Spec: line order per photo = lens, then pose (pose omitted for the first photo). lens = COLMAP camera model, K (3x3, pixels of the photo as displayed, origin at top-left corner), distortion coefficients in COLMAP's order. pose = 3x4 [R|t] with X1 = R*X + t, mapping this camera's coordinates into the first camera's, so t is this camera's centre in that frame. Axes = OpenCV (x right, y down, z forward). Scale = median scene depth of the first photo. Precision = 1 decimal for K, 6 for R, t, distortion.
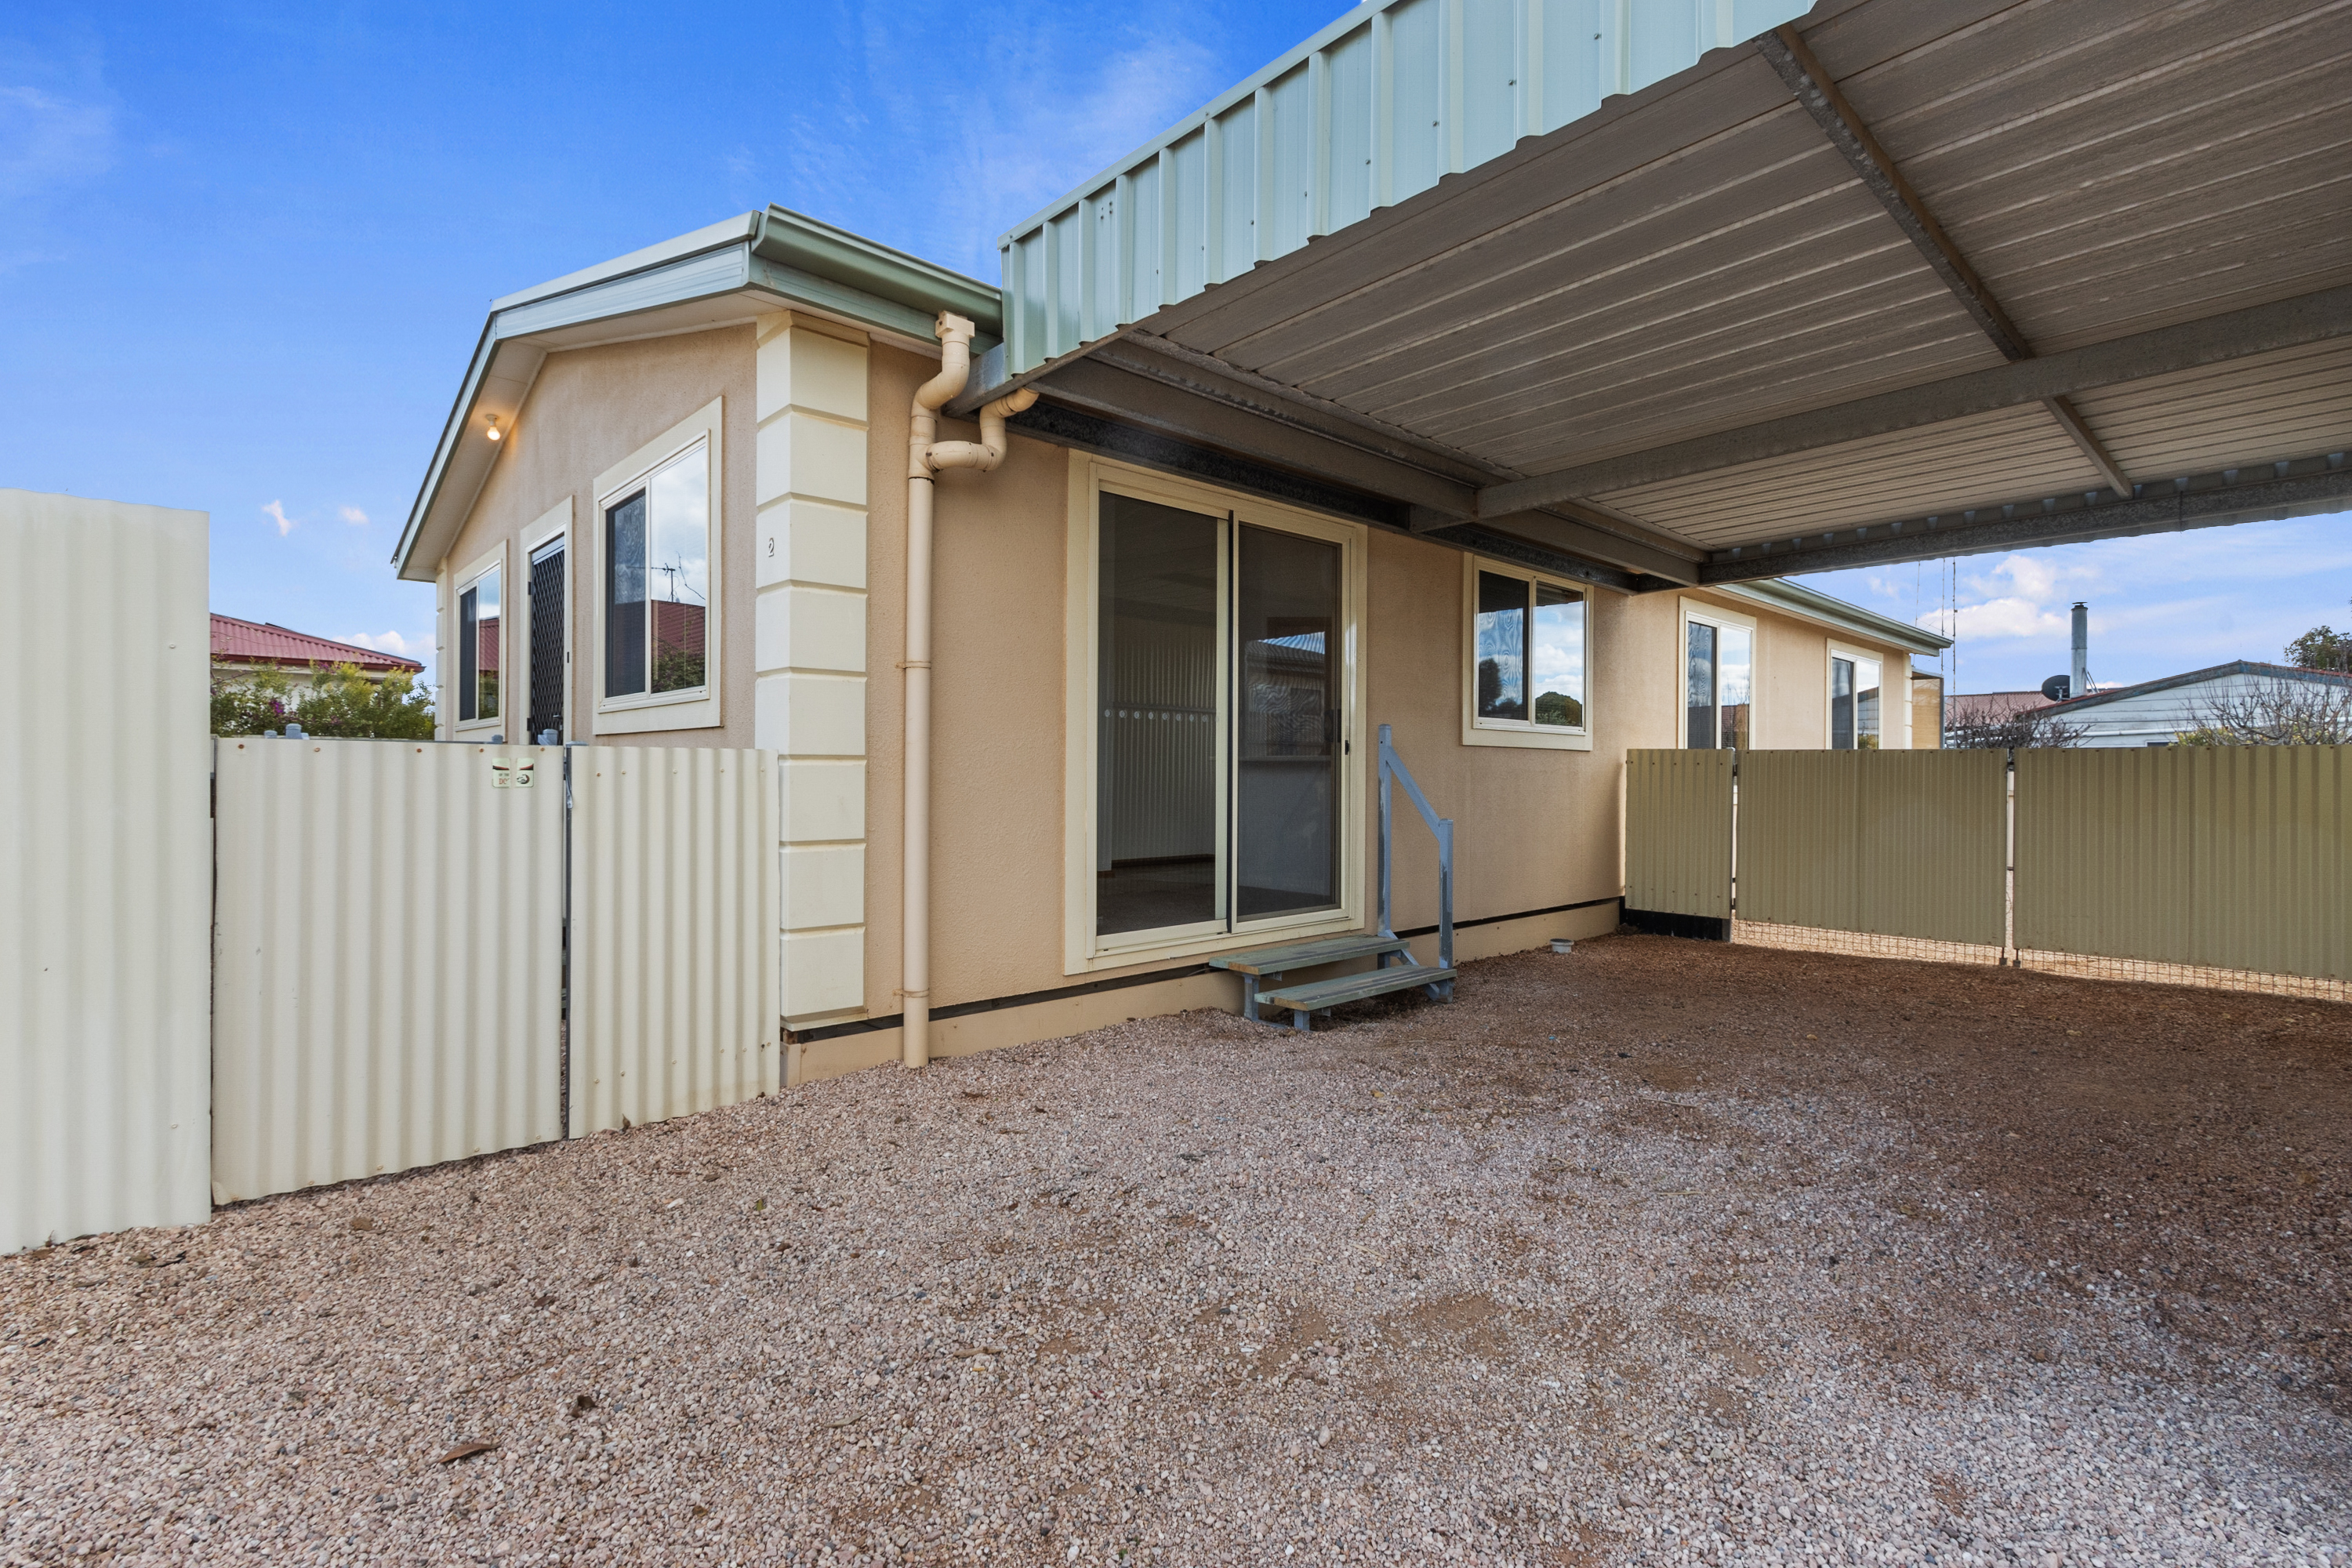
lens RADIAL K [[1087.5, 0, 1164.7], [0, 1087.5, 772.2], [0, 0, 1]] dist [0.004351, -0.000714]
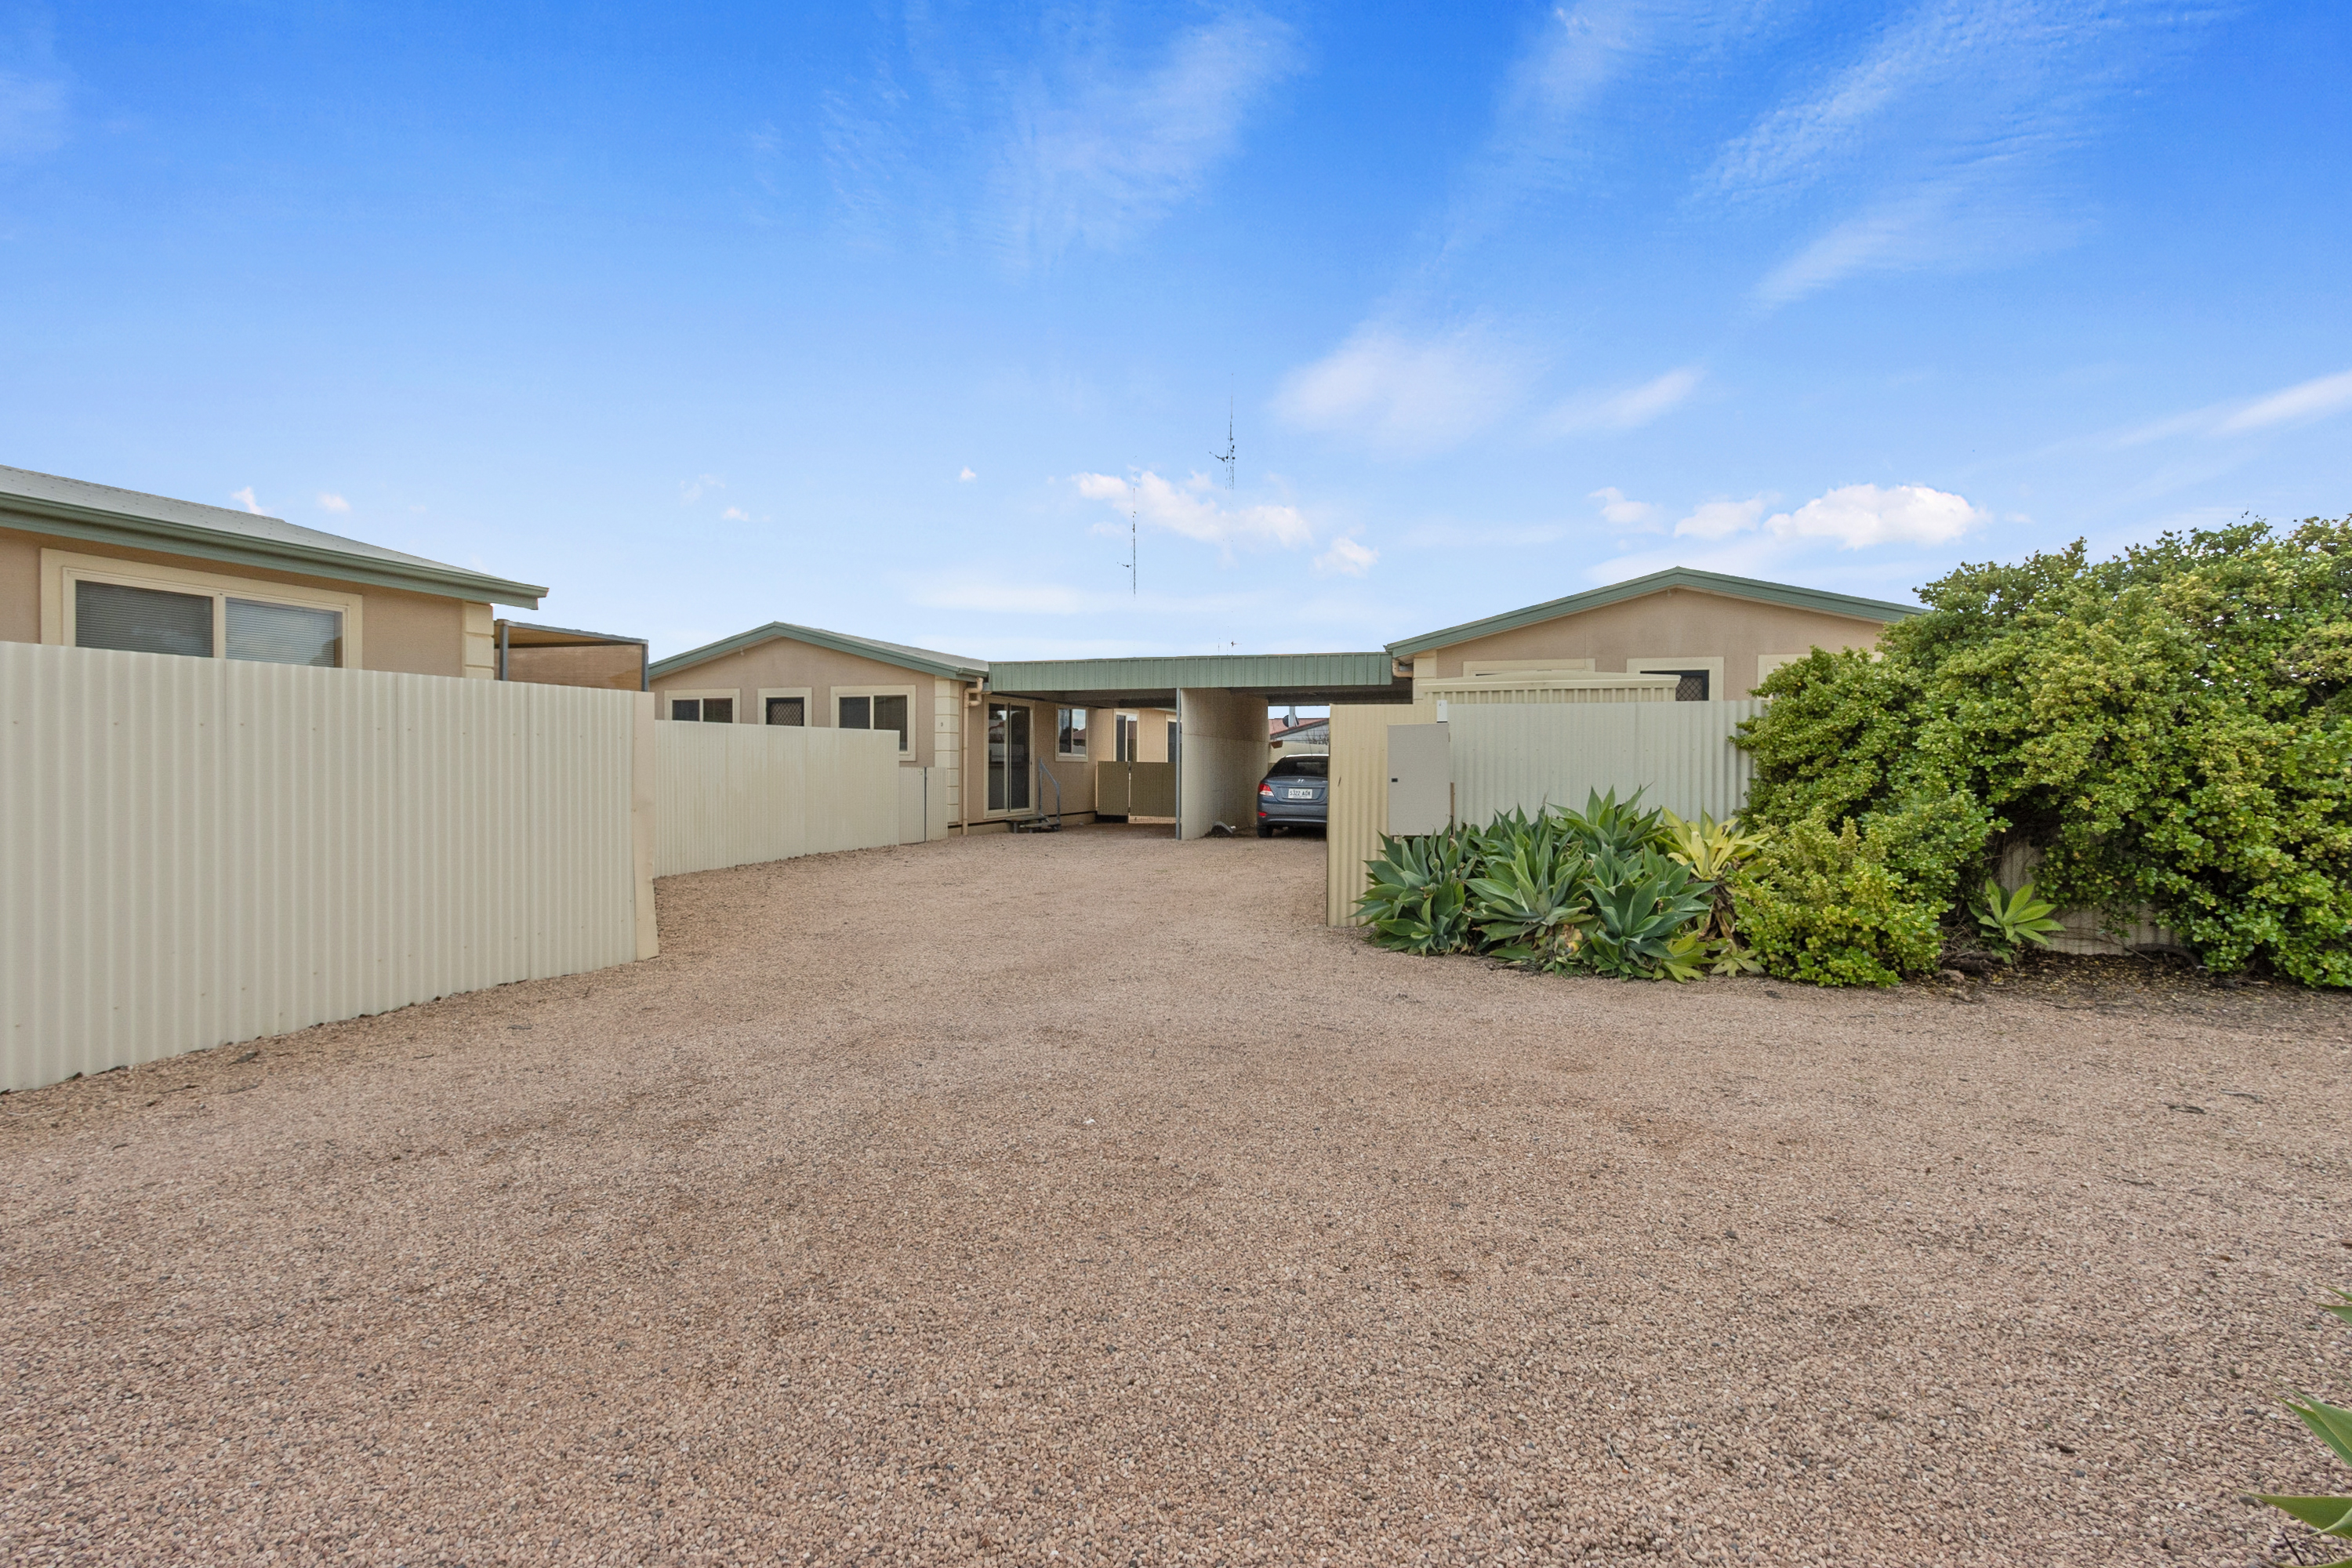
lens RADIAL K [[1087.5, 0, 1164.7], [0, 1087.5, 772.2], [0, 0, 1]] dist [0.004351, -0.000714]
pose [[0.884179, -0.002031, 0.467143, -0.962506], [-0.005864, 0.999864, 0.015446, -0.042892], [-0.467111, -0.016397, 0.884047, -2.053659]]
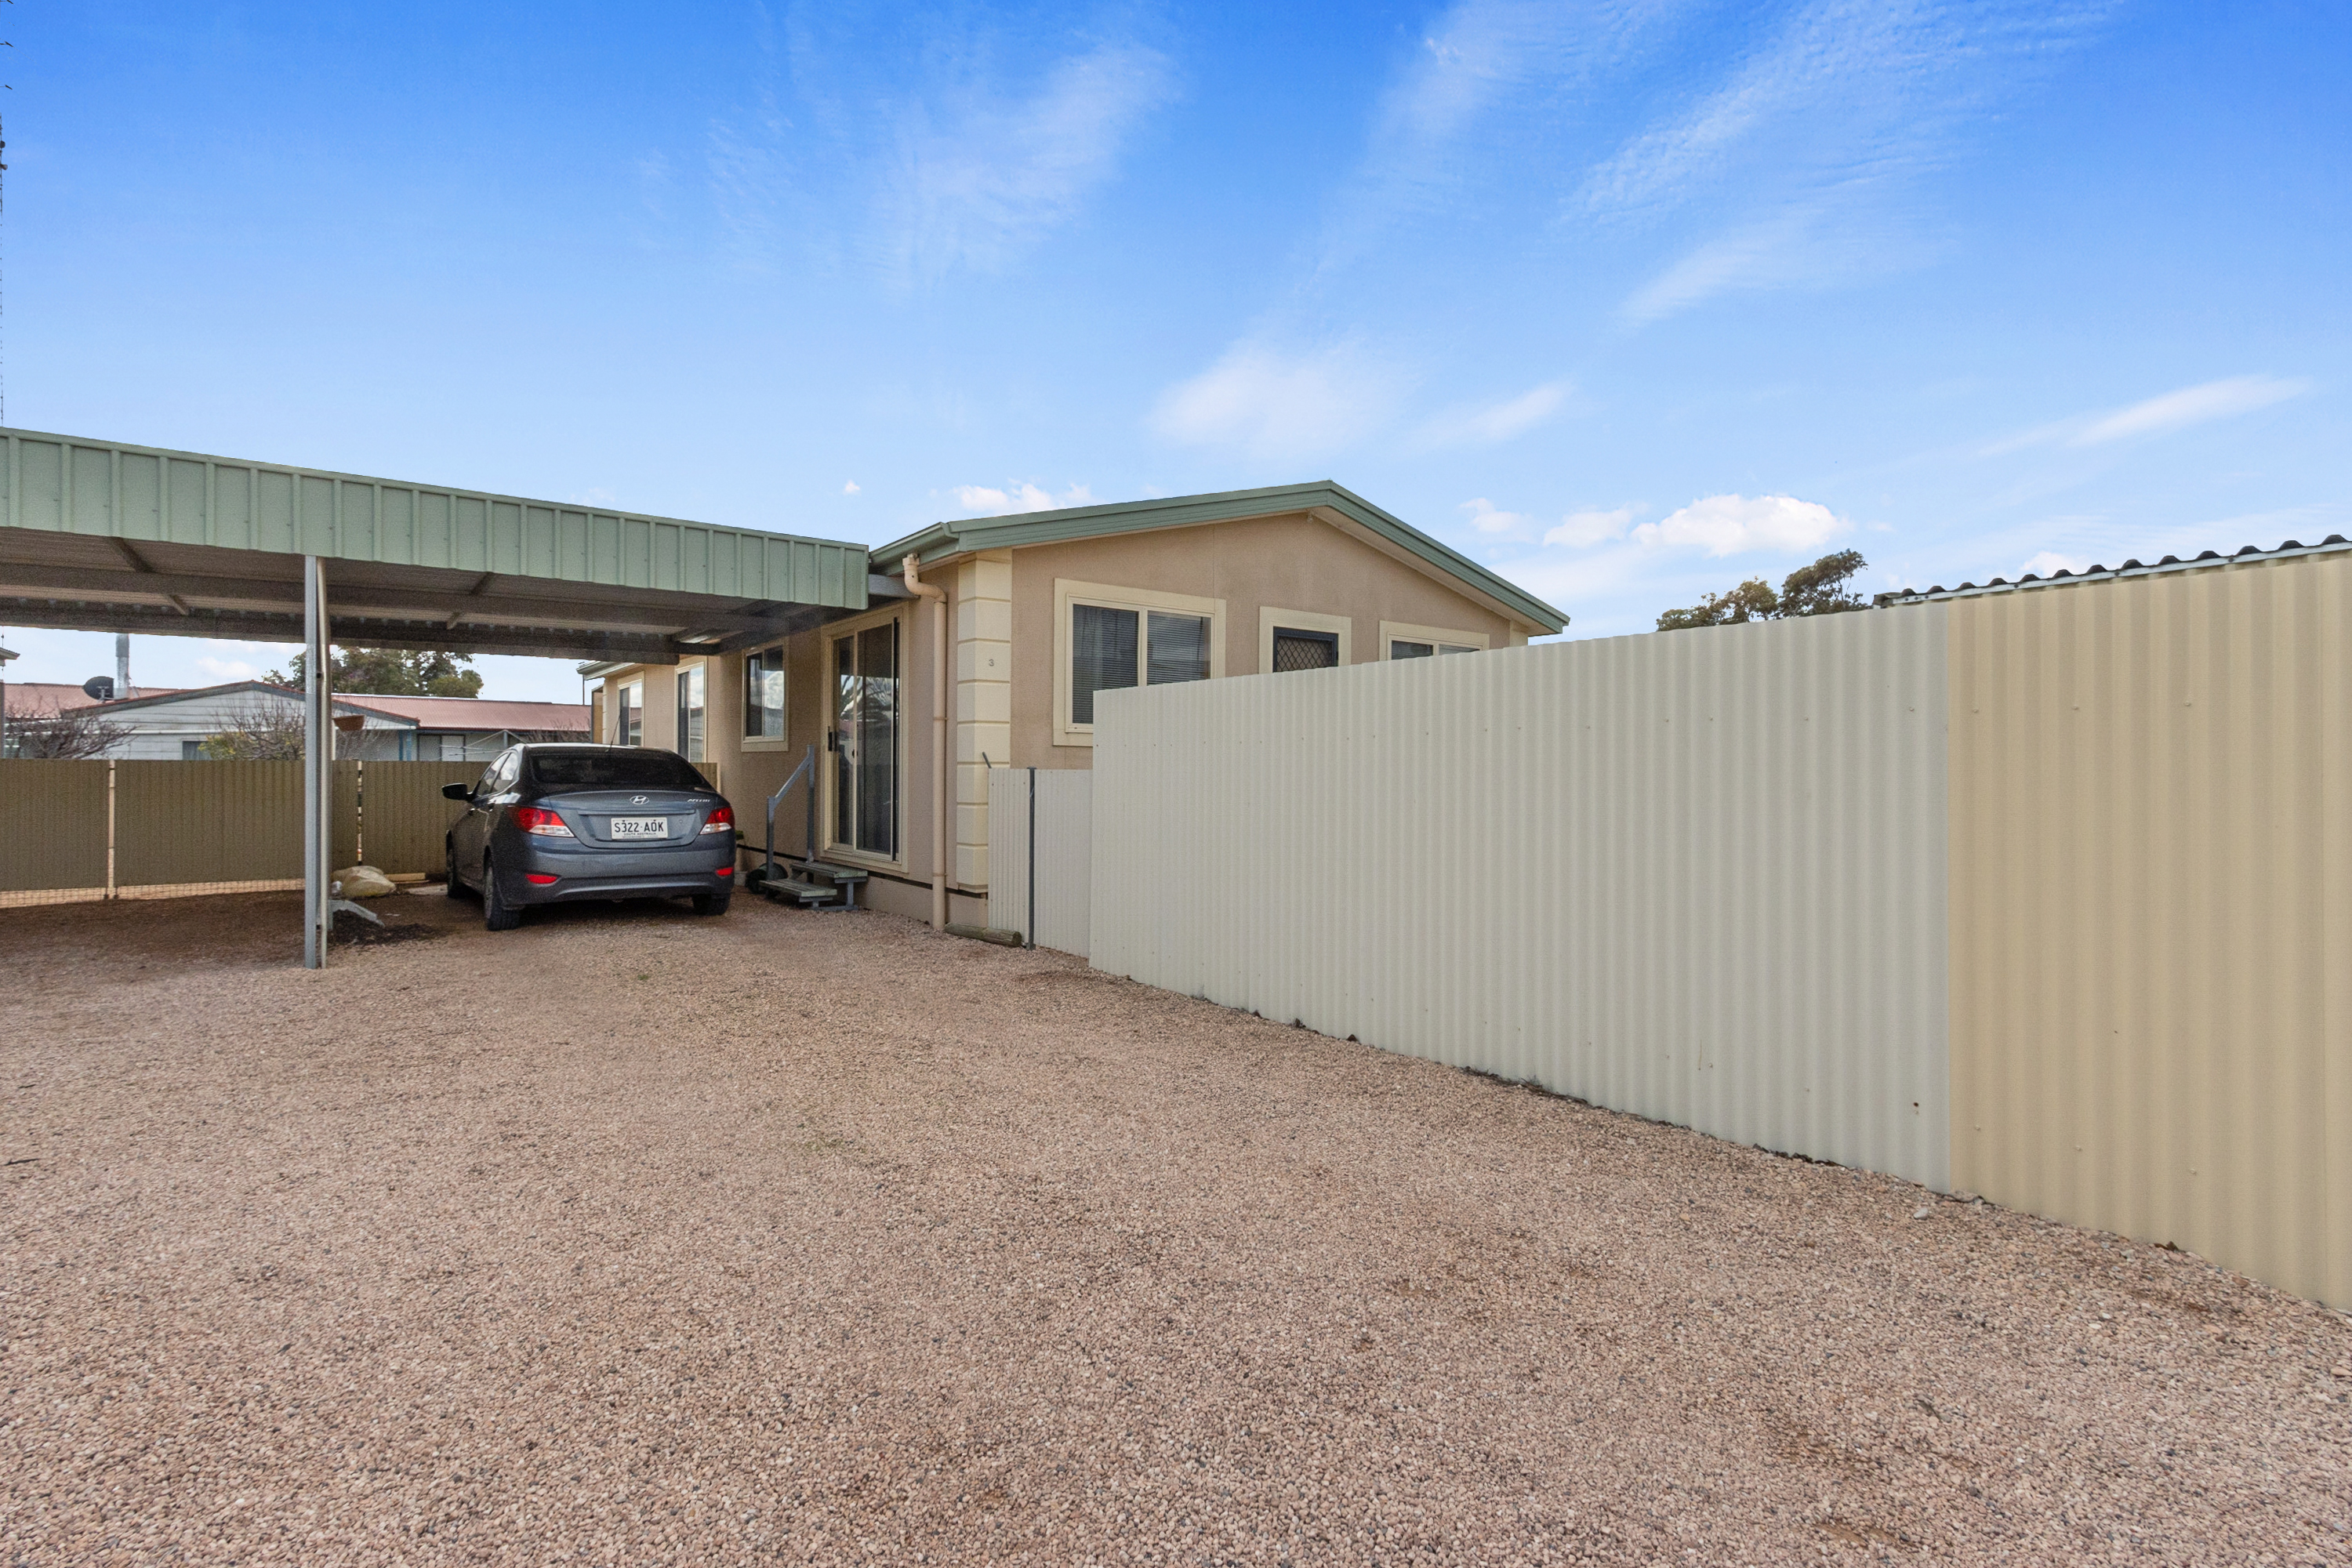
lens RADIAL K [[1087.5, 0, 1164.7], [0, 1087.5, 772.2], [0, 0, 1]] dist [0.004351, -0.000714]
pose [[0.097718, -0.004605, 0.995204, -0.600966], [-0.009837, 0.999936, 0.005592, -0.027175], [-0.995166, -0.010336, 0.097666, -0.621968]]
